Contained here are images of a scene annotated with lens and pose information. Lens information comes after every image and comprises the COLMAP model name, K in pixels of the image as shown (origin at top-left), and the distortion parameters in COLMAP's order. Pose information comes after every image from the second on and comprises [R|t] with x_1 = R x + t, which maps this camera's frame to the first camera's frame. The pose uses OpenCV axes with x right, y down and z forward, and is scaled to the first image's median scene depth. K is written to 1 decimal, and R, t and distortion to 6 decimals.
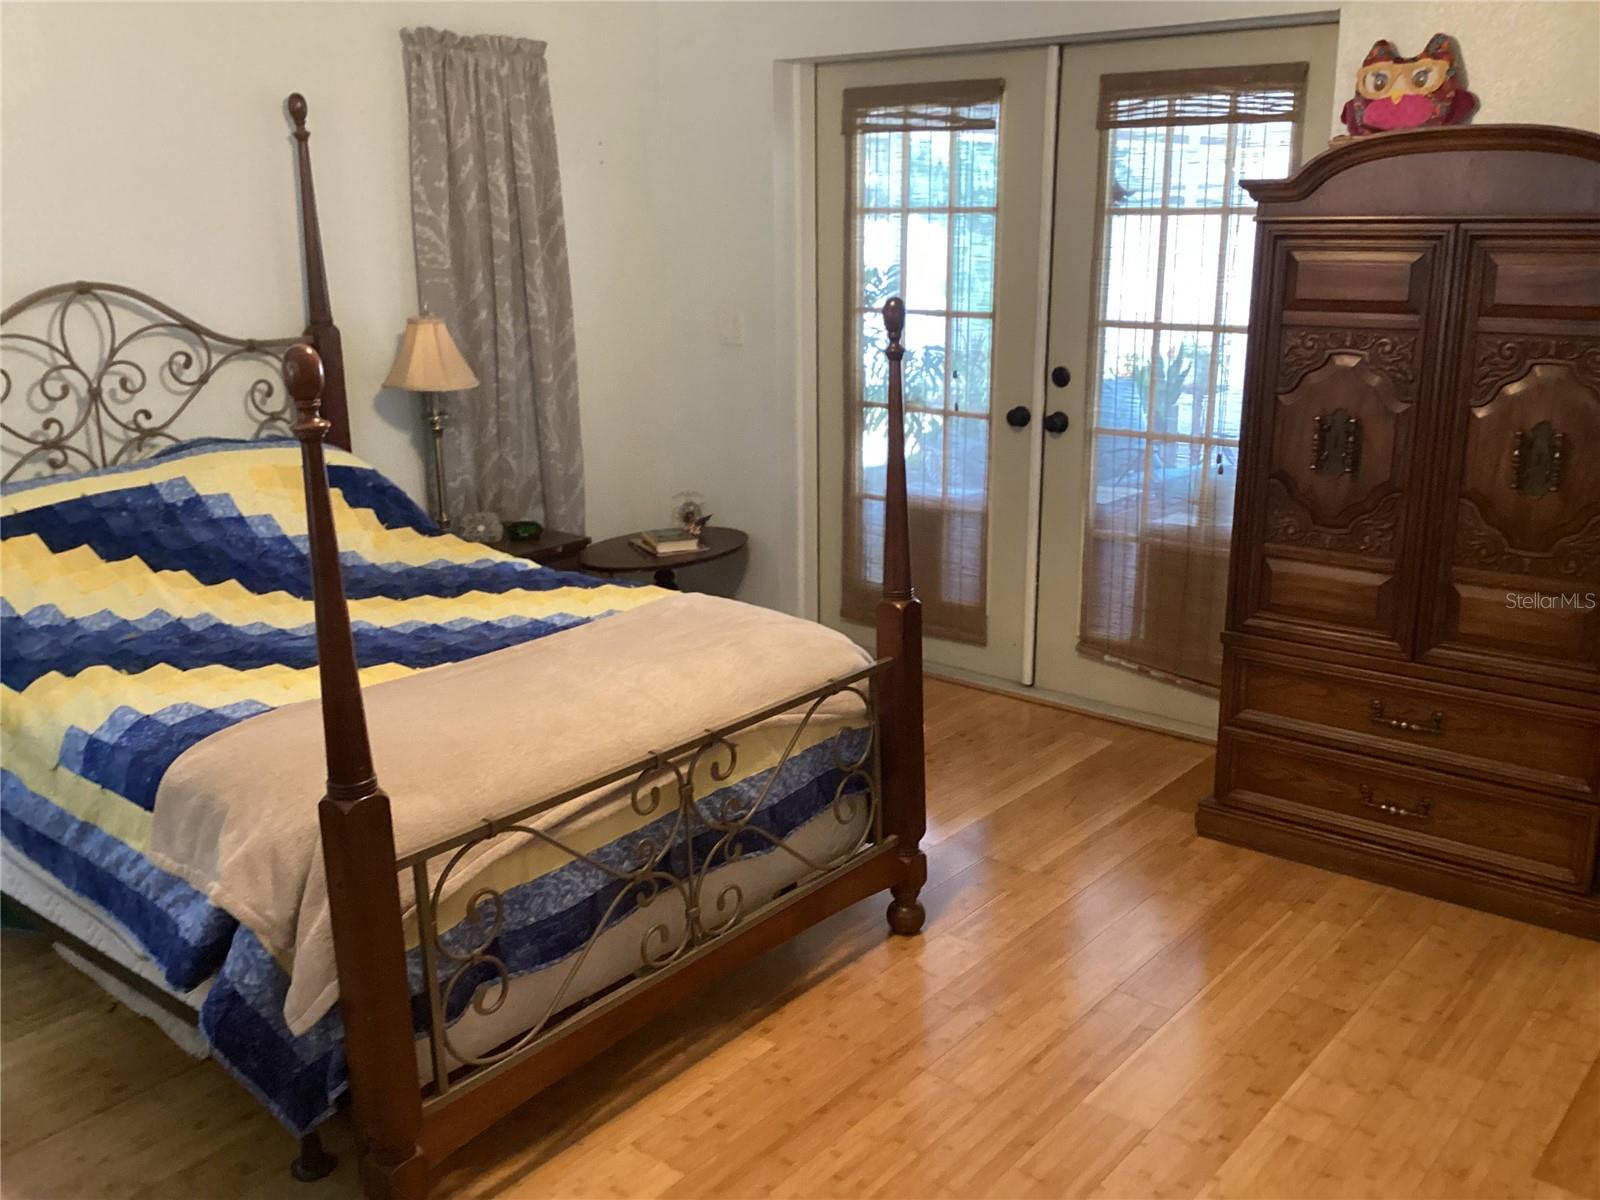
lens RADIAL K [[1444.8, 0, 800.0], [0, 1444.8, 600.0], [0, 0, 1]] dist [0.113962, -0.195014]
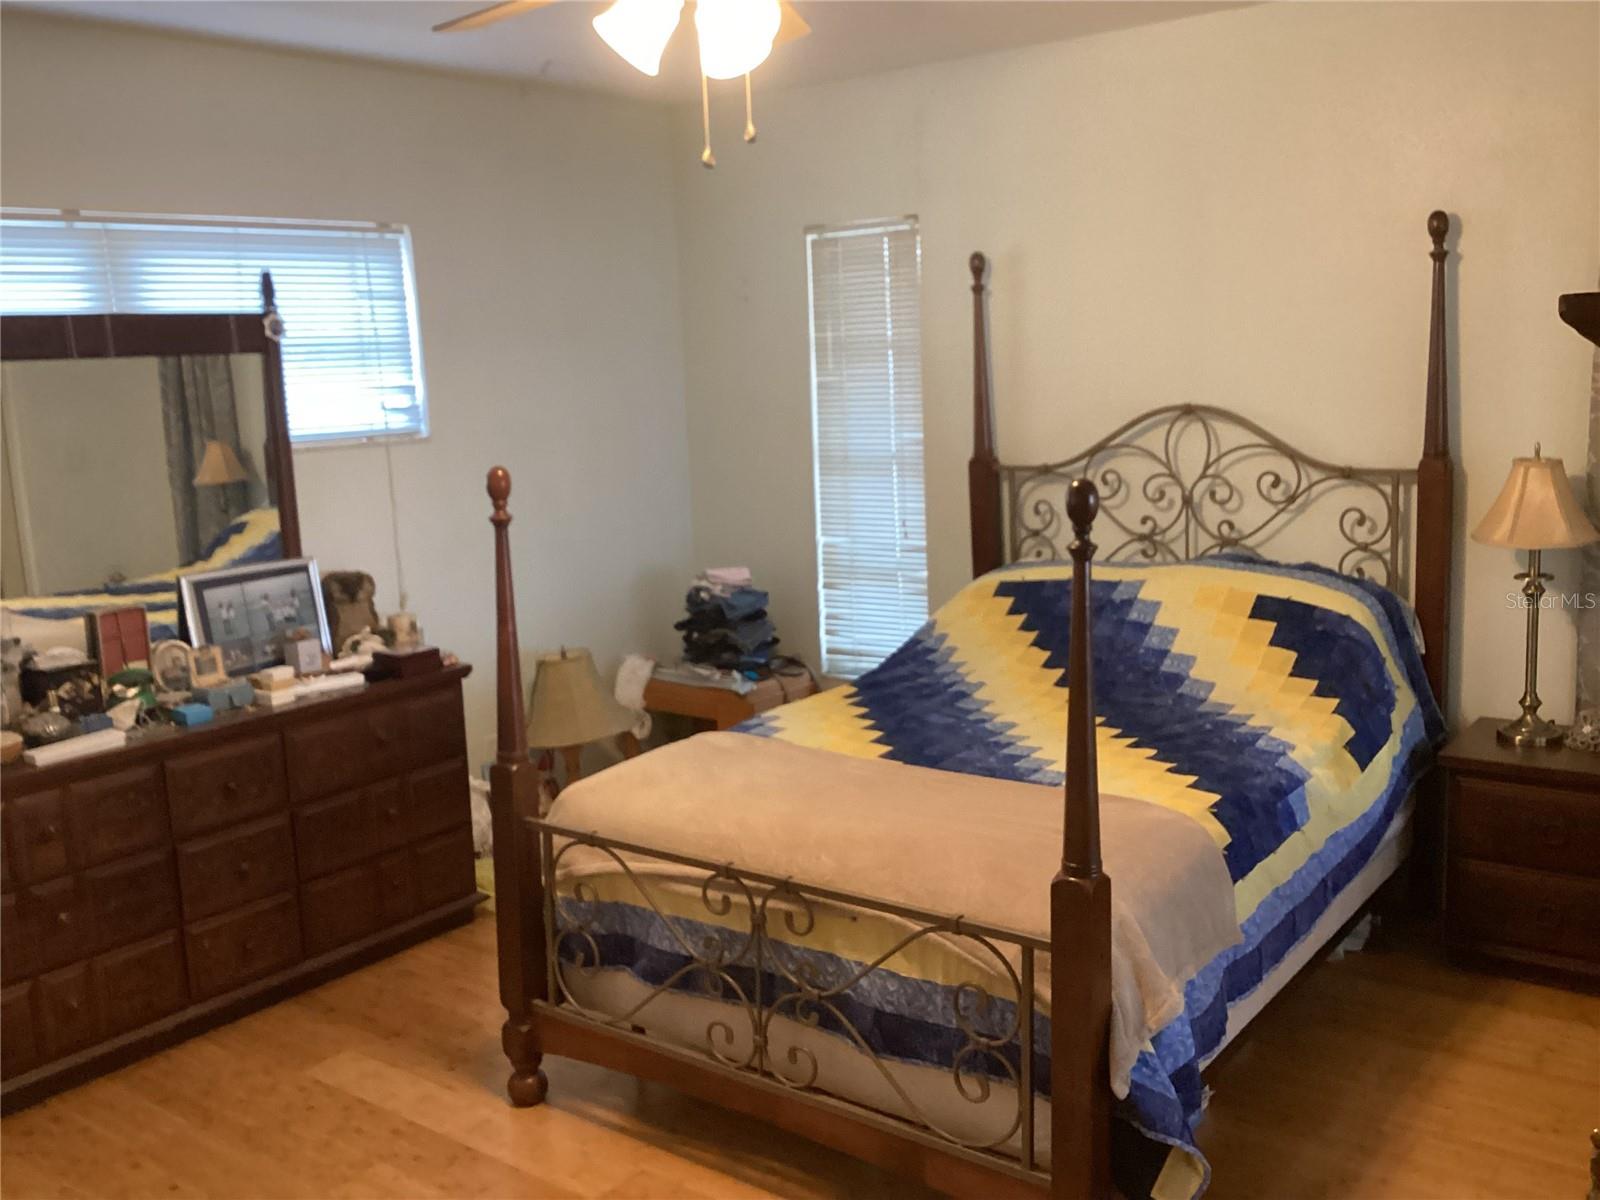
lens RADIAL K [[1444.8, 0, 800.0], [0, 1444.8, 600.0], [0, 0, 1]] dist [0.113962, -0.195014]
pose [[0.060819, 0.181684, -0.981474, 0.639077], [-0.226014, 0.960262, 0.163752, -0.187541], [0.972224, 0.211868, 0.099465, 0.625651]]
